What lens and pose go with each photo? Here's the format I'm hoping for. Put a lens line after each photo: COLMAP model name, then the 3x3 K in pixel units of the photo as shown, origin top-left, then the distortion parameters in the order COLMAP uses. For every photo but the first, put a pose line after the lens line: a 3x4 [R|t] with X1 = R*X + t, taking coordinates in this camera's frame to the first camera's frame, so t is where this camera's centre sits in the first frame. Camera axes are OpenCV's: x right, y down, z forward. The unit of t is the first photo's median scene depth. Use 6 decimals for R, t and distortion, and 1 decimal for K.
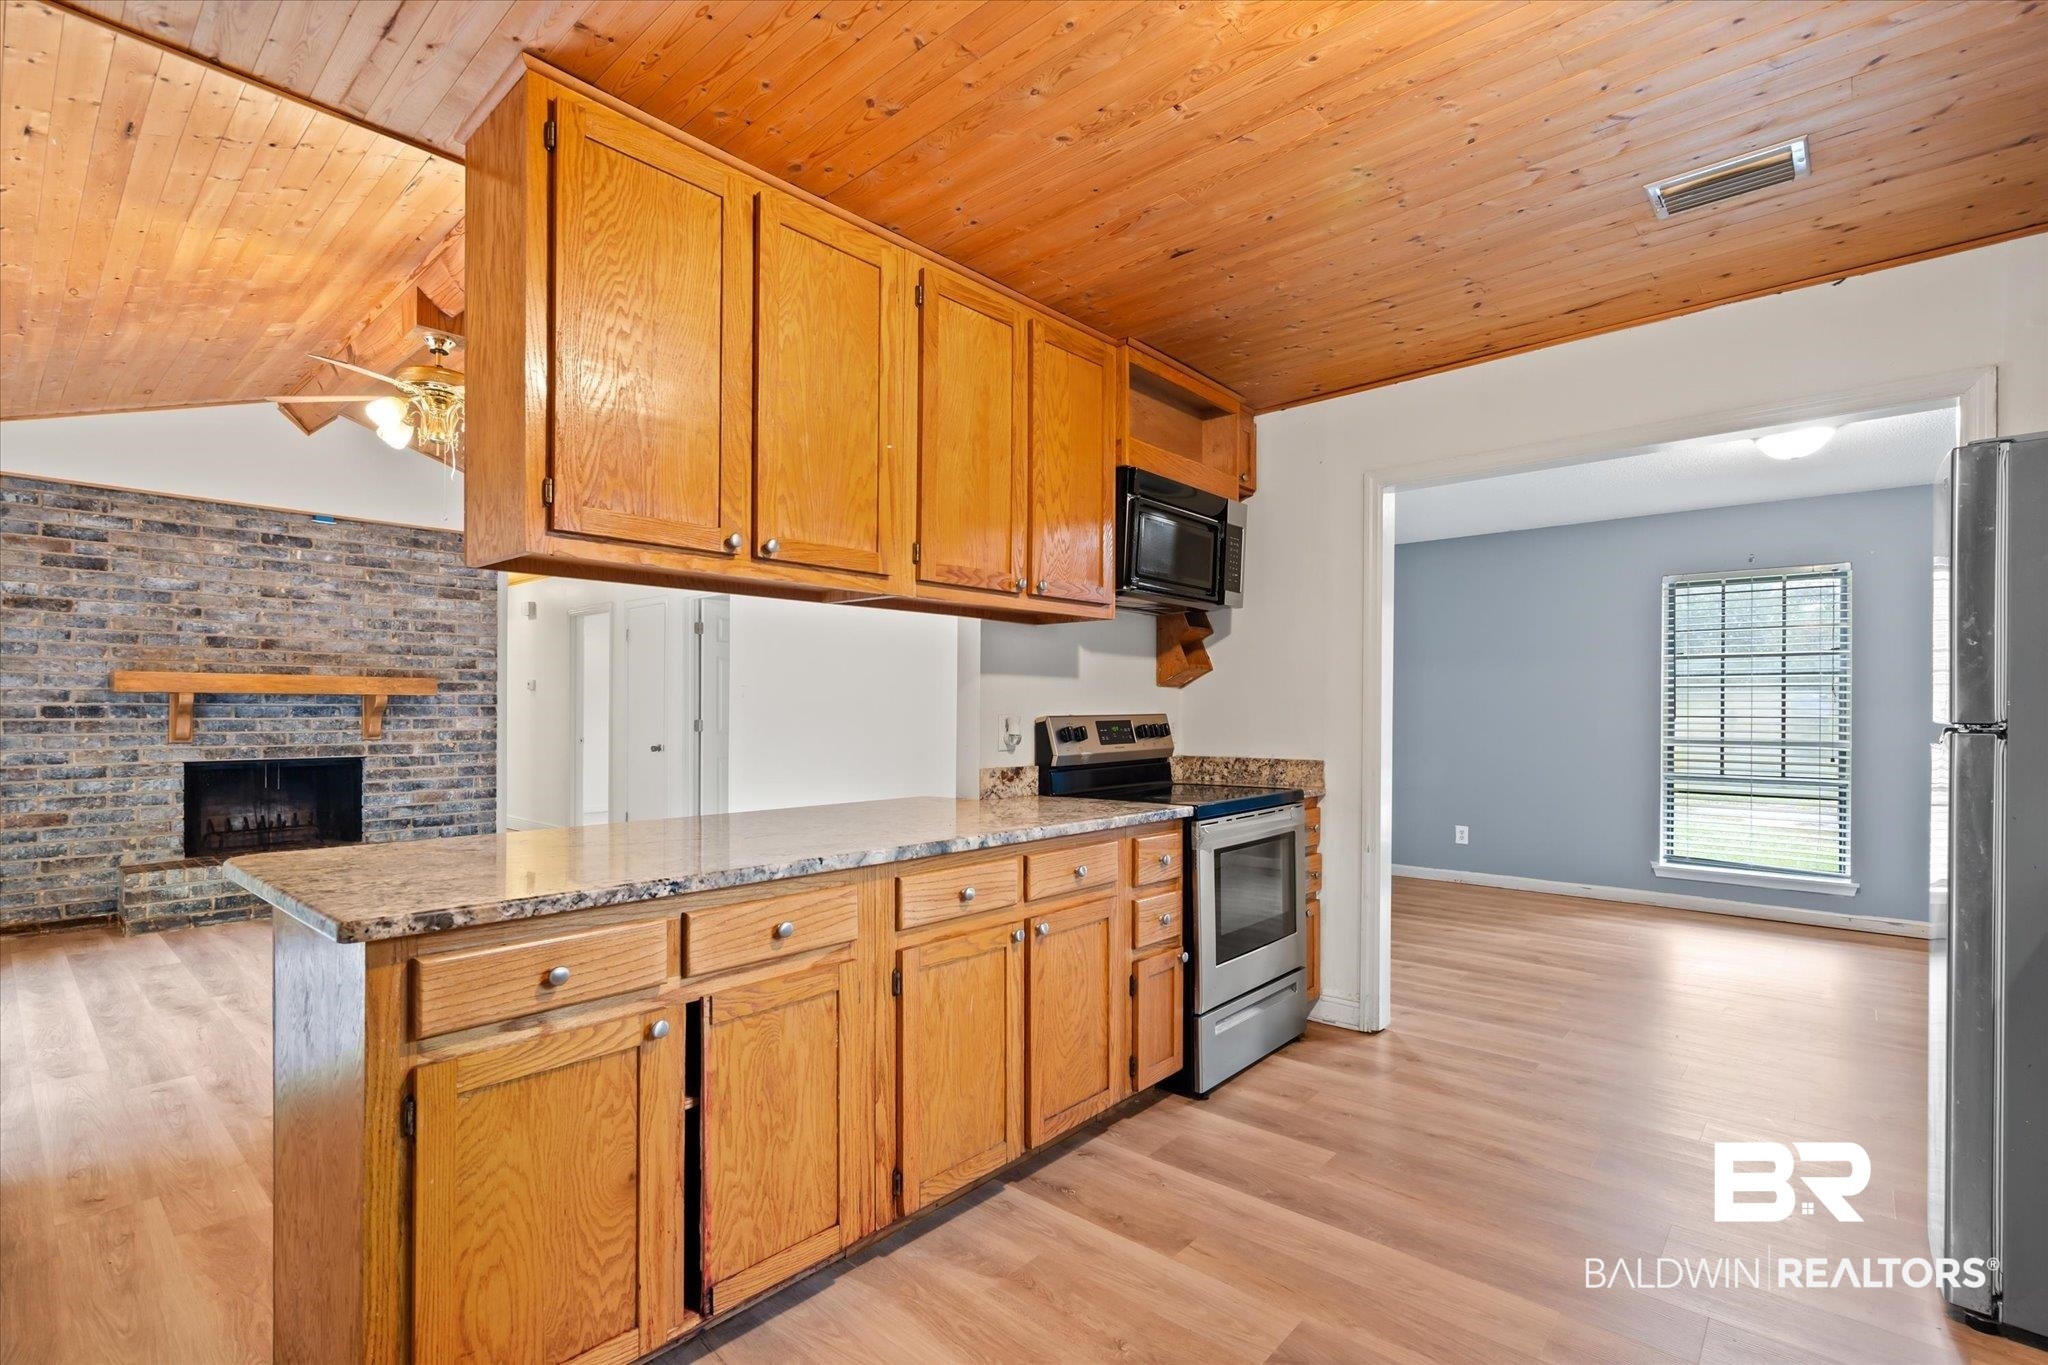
lens RADIAL K [[934.2, 0, 1015.9], [0, 934.2, 714.4], [0, 0, 1]] dist [-0.000251, -0.000924]
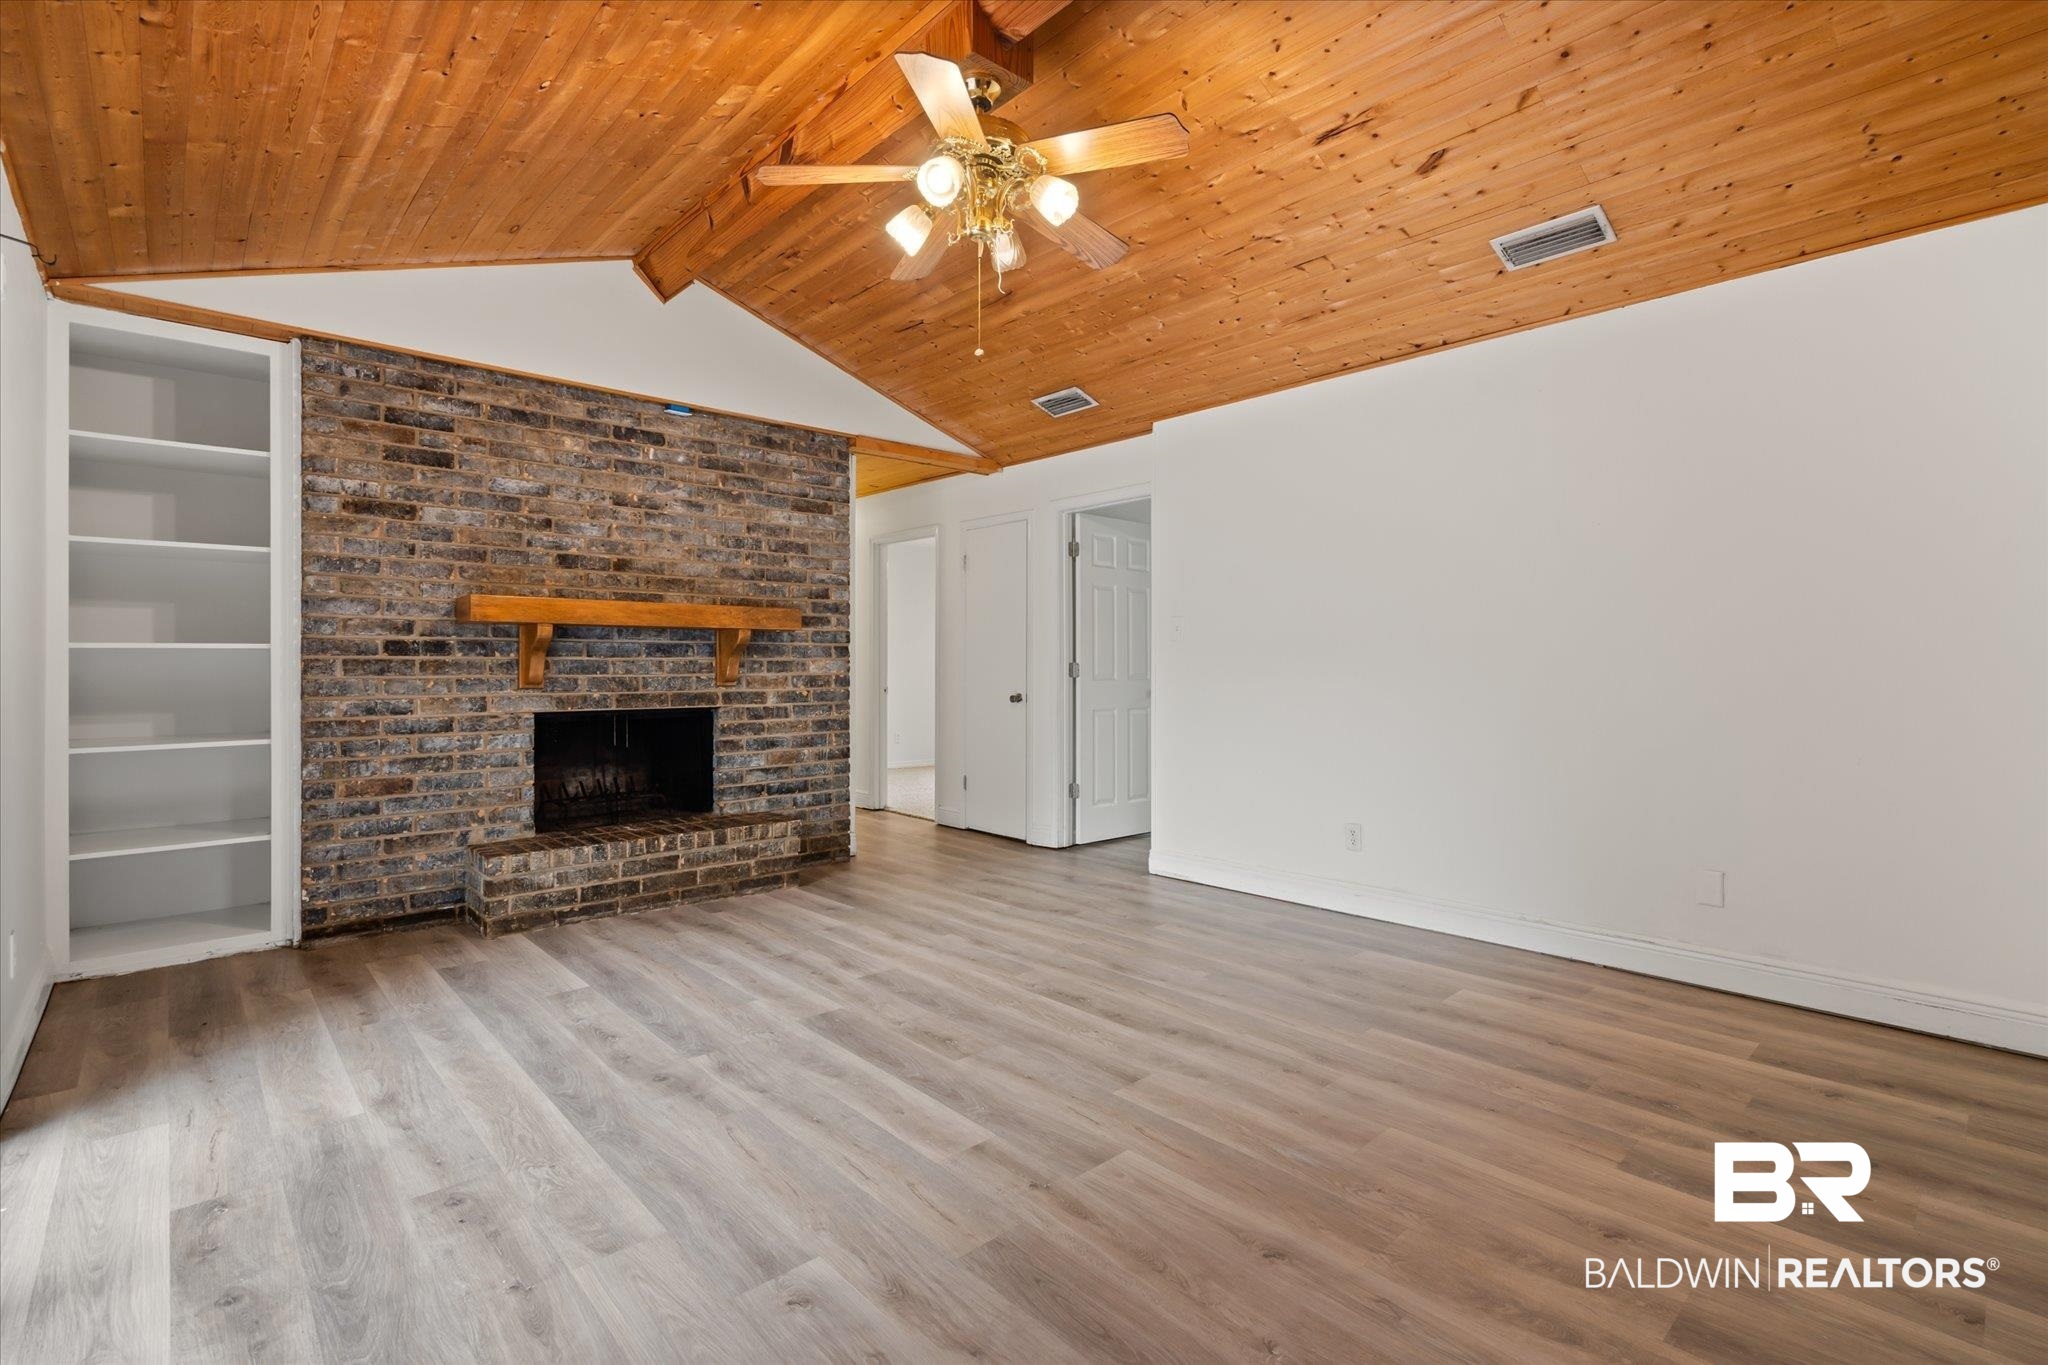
lens RADIAL K [[944.7, 0, 1027.1], [0, 944.7, 668.2], [0, 0, 1]] dist [0.000893, 0.000292]
pose [[0.994297, -0.004295, -0.106559, -0.390846], [0.003952, 0.999986, -0.003433, 0.017875], [0.106572, 0.002993, 0.994300, 0.249159]]
